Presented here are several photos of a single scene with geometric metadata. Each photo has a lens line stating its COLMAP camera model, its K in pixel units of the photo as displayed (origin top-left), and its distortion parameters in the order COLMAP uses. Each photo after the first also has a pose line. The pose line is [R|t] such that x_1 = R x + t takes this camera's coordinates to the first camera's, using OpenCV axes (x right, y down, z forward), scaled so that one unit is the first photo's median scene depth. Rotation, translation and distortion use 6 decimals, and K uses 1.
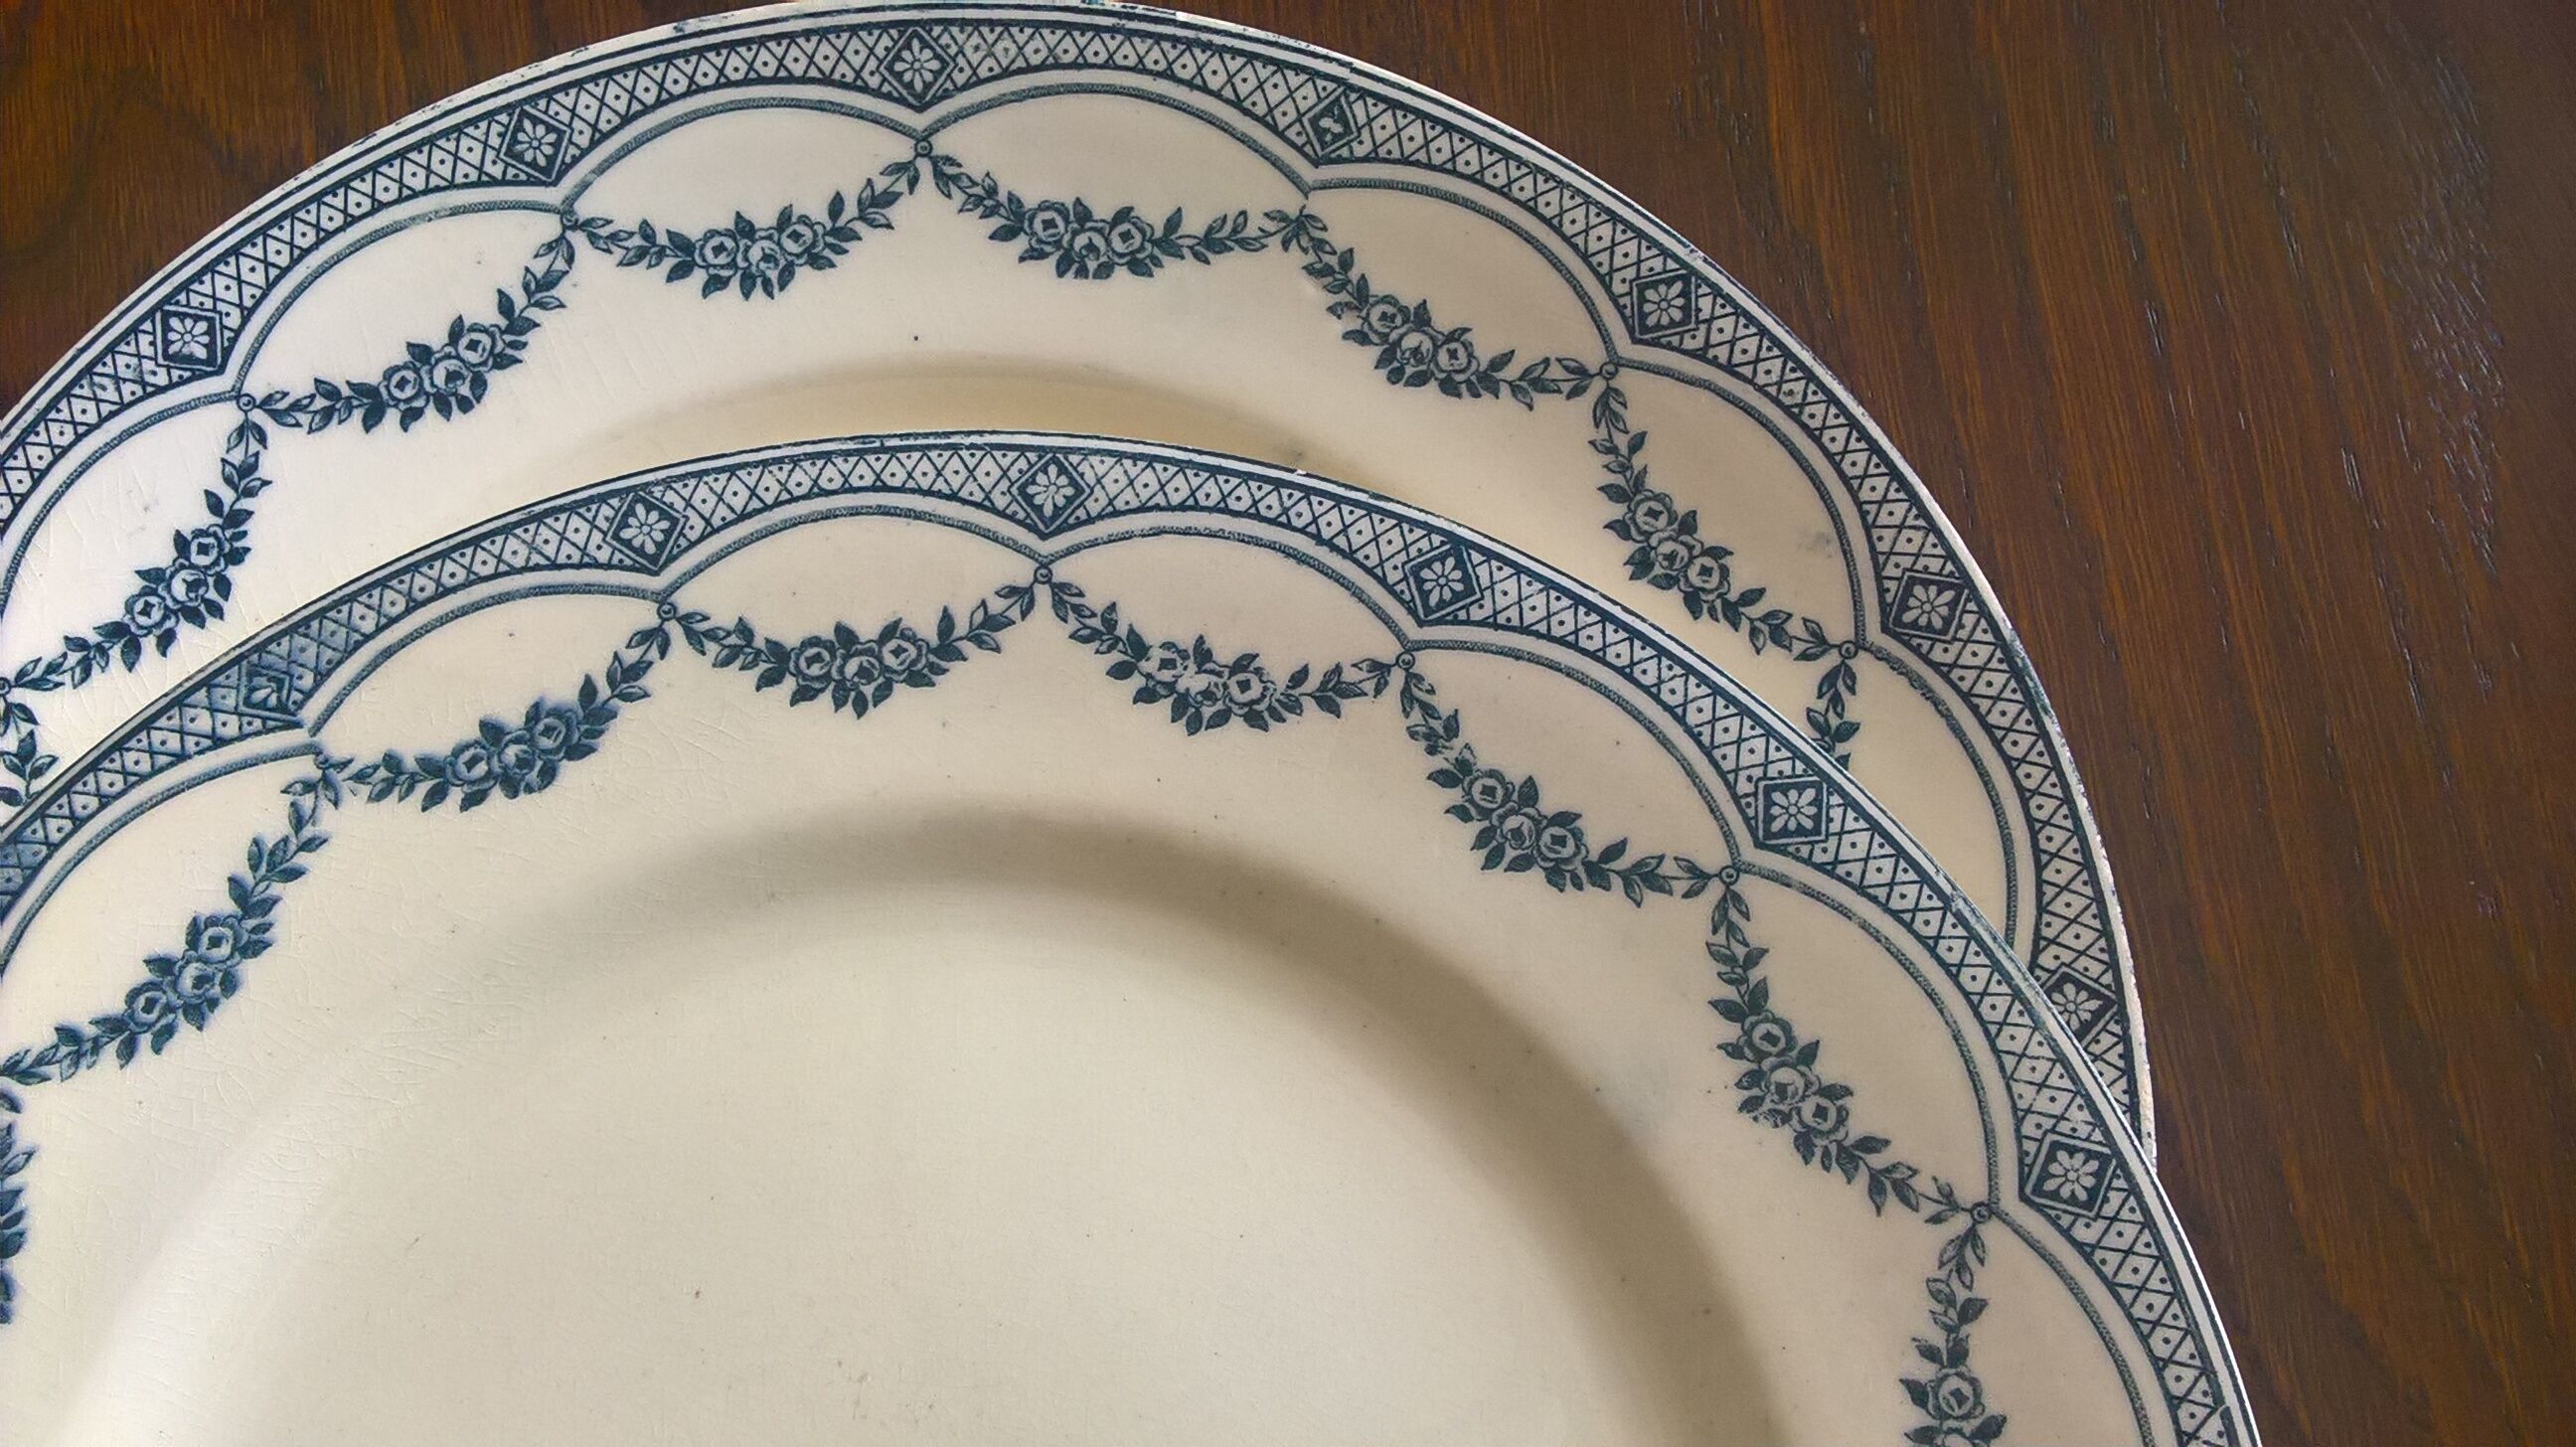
lens RADIAL K [[2428.7, 0, 1296.3], [0, 2428.7, 718.5], [0, 0, 1]] dist [0.007897, 0.000000]
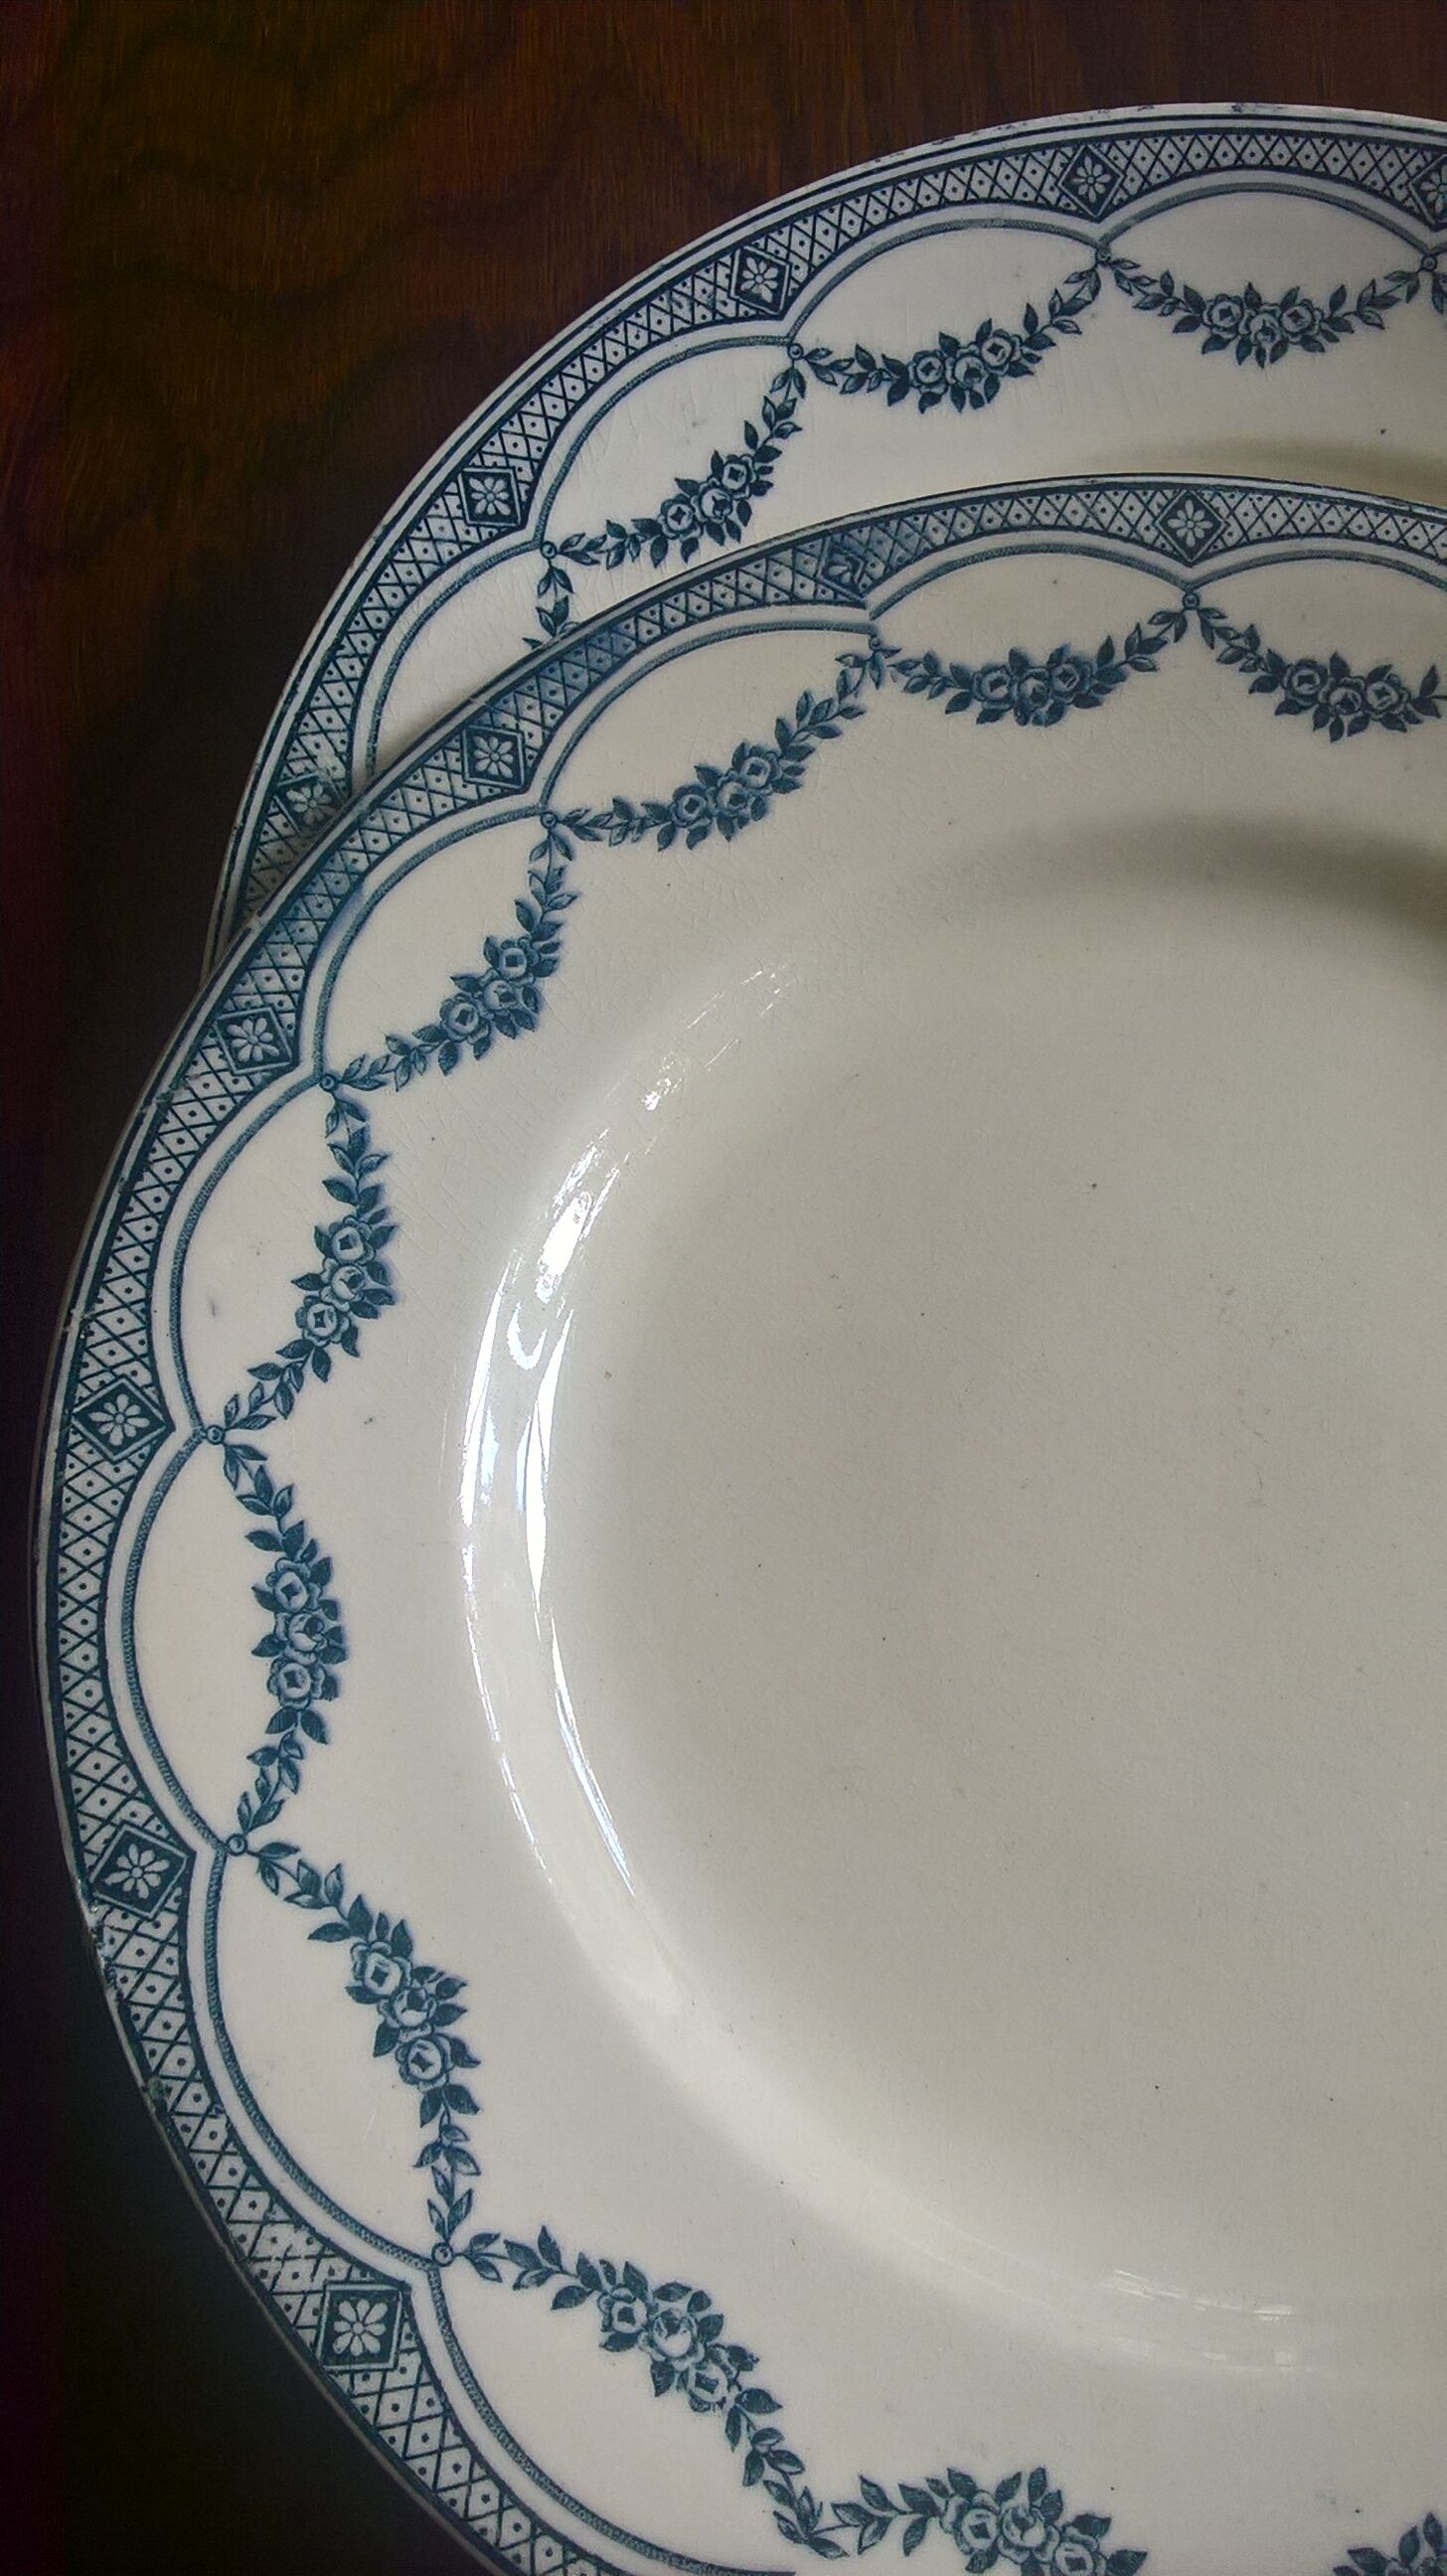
lens RADIAL K [[2428.7, 0, 667.8], [0, 2428.7, 1289.4], [0, 0, 1]] dist [0.007897, 0.000000]
pose [[0.960879, 0.275555, -0.027943, -0.367765], [-0.273904, 0.960366, 0.051719, 0.262111], [0.041087, -0.042042, 0.998271, -0.123685]]
